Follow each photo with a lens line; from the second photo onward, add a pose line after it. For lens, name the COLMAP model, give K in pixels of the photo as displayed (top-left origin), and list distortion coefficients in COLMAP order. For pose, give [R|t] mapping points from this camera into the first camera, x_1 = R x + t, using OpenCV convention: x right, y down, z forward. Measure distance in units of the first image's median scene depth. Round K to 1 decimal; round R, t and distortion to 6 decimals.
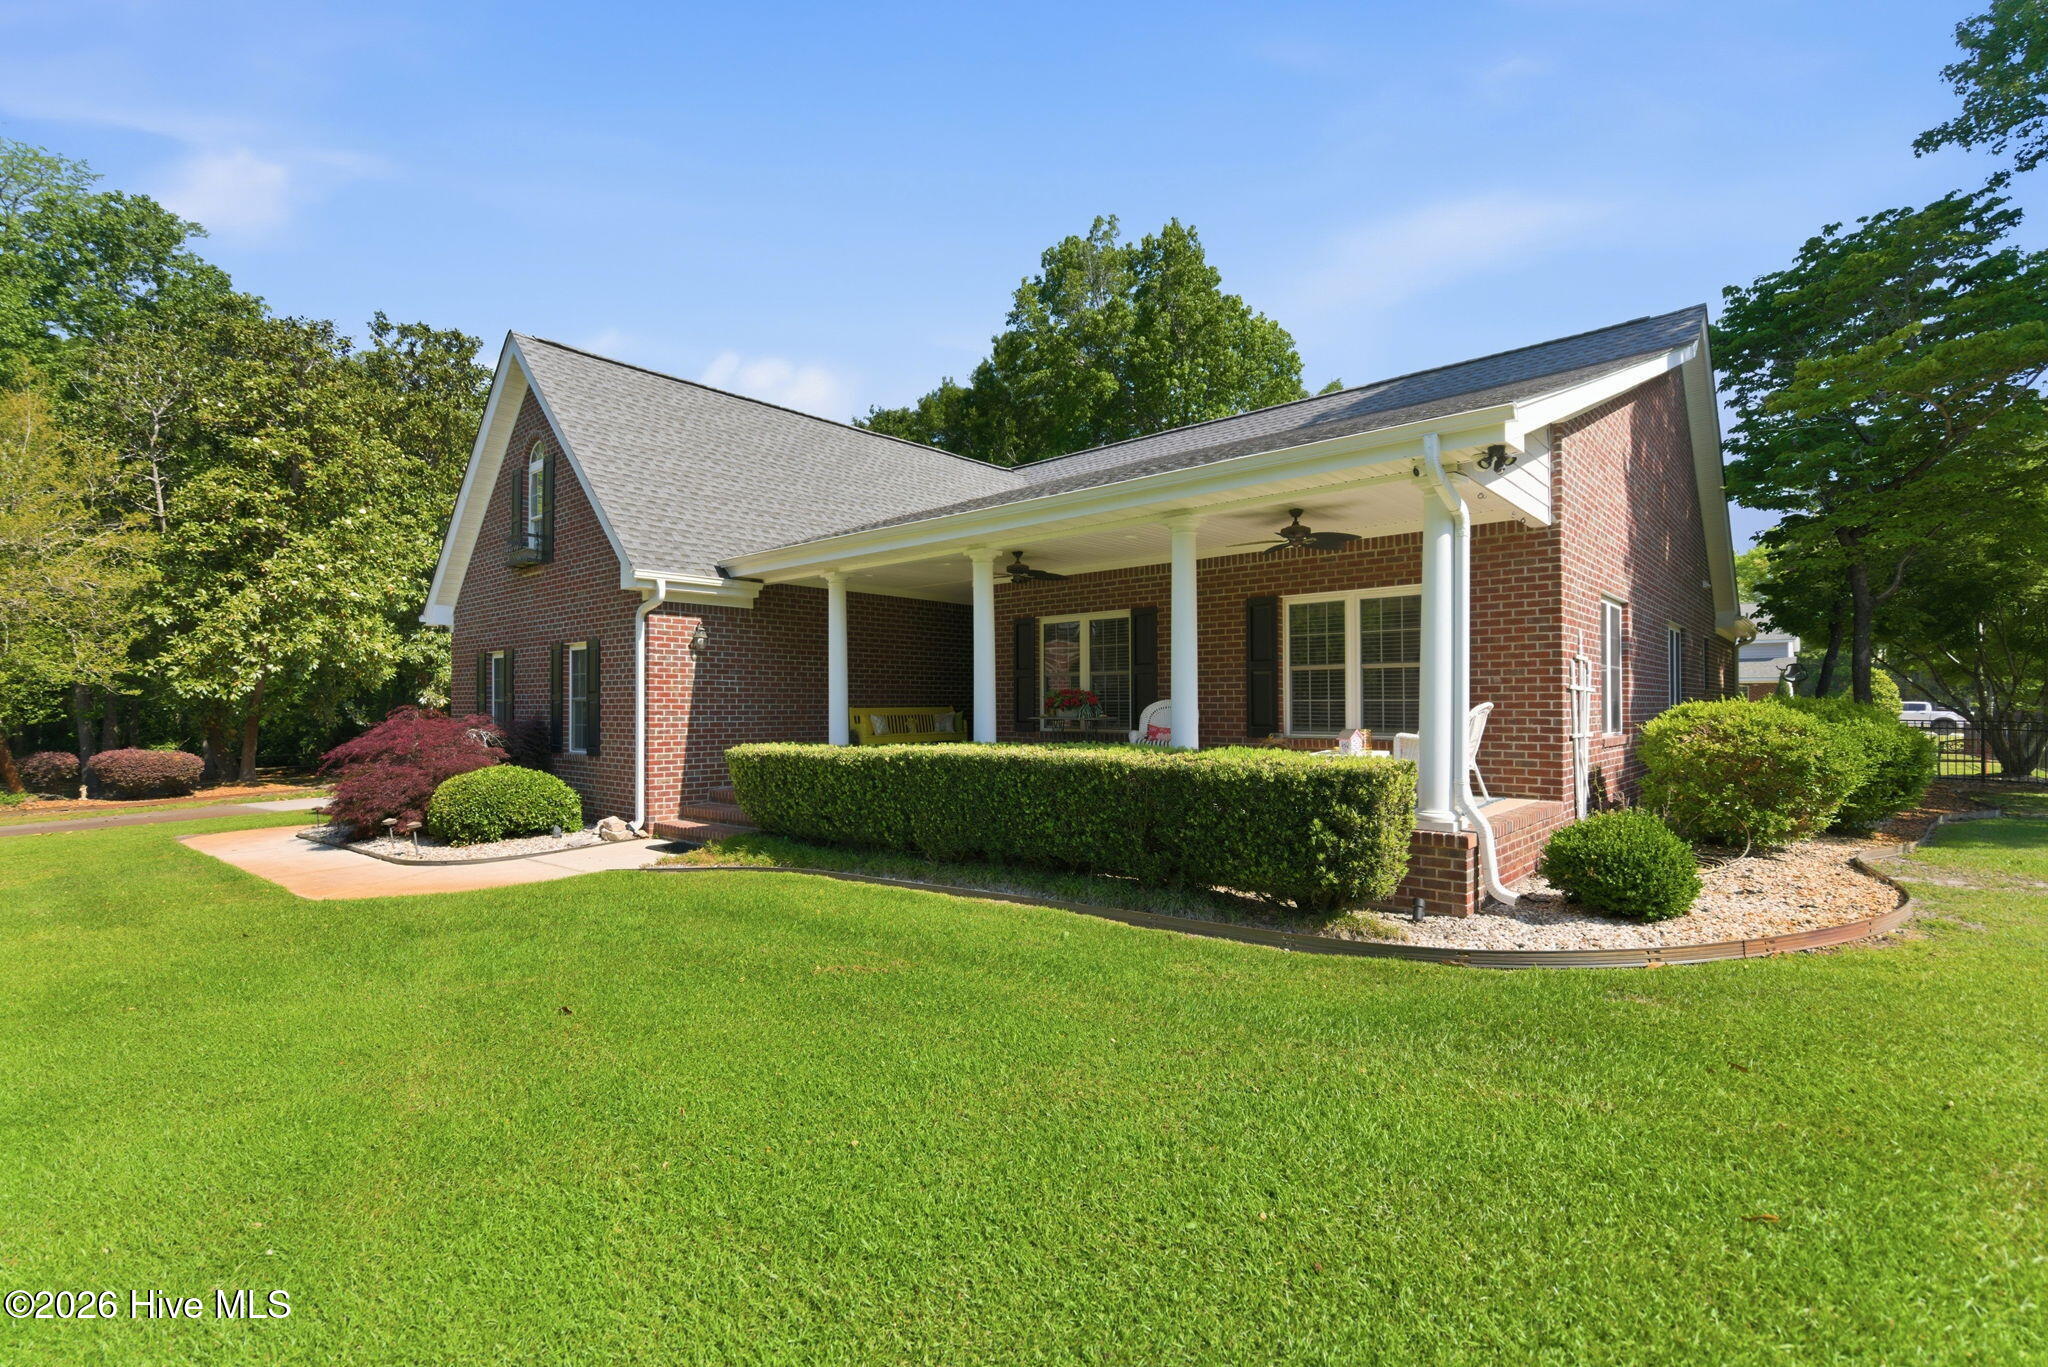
lens RADIAL K [[897.7, 0, 1024.0], [0, 897.7, 683.5], [0, 0, 1]] dist [0.006655, 0.000344]
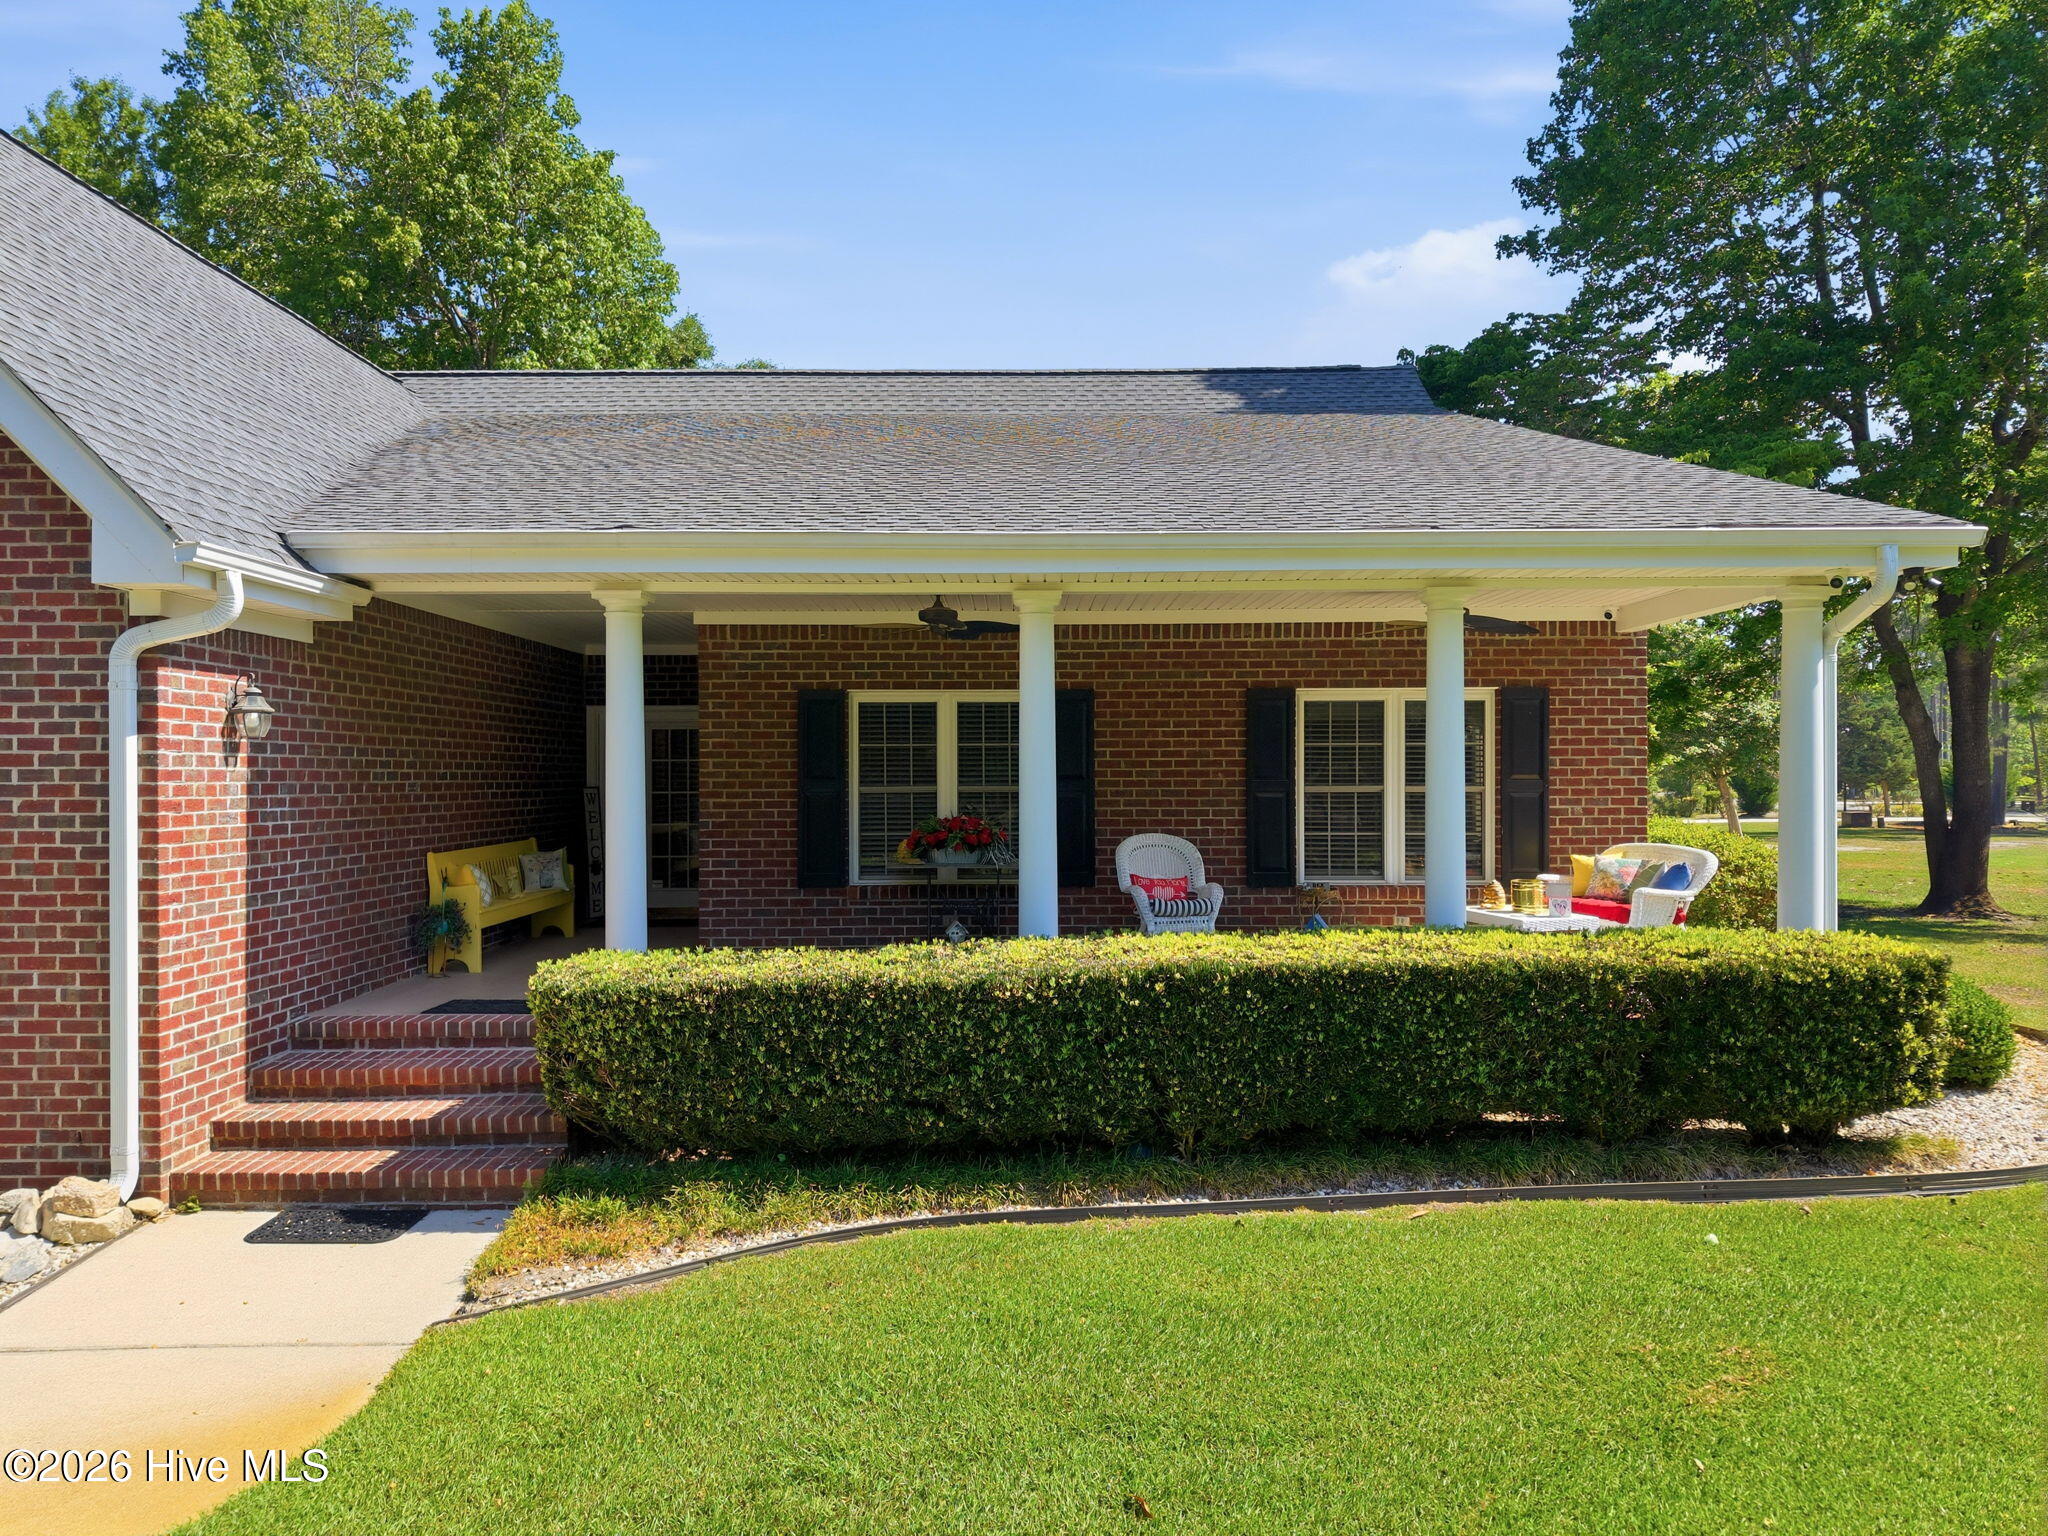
lens RADIAL K [[1324.0, 0, 1024.0], [0, 1324.0, 768.0], [0, 0, 1]] dist [0.010428, -0.002291]
pose [[0.763065, 0.004637, 0.646305, -0.657434], [-0.013530, 0.999870, 0.008800, -0.046949], [-0.646180, -0.015459, 0.763028, 0.393106]]
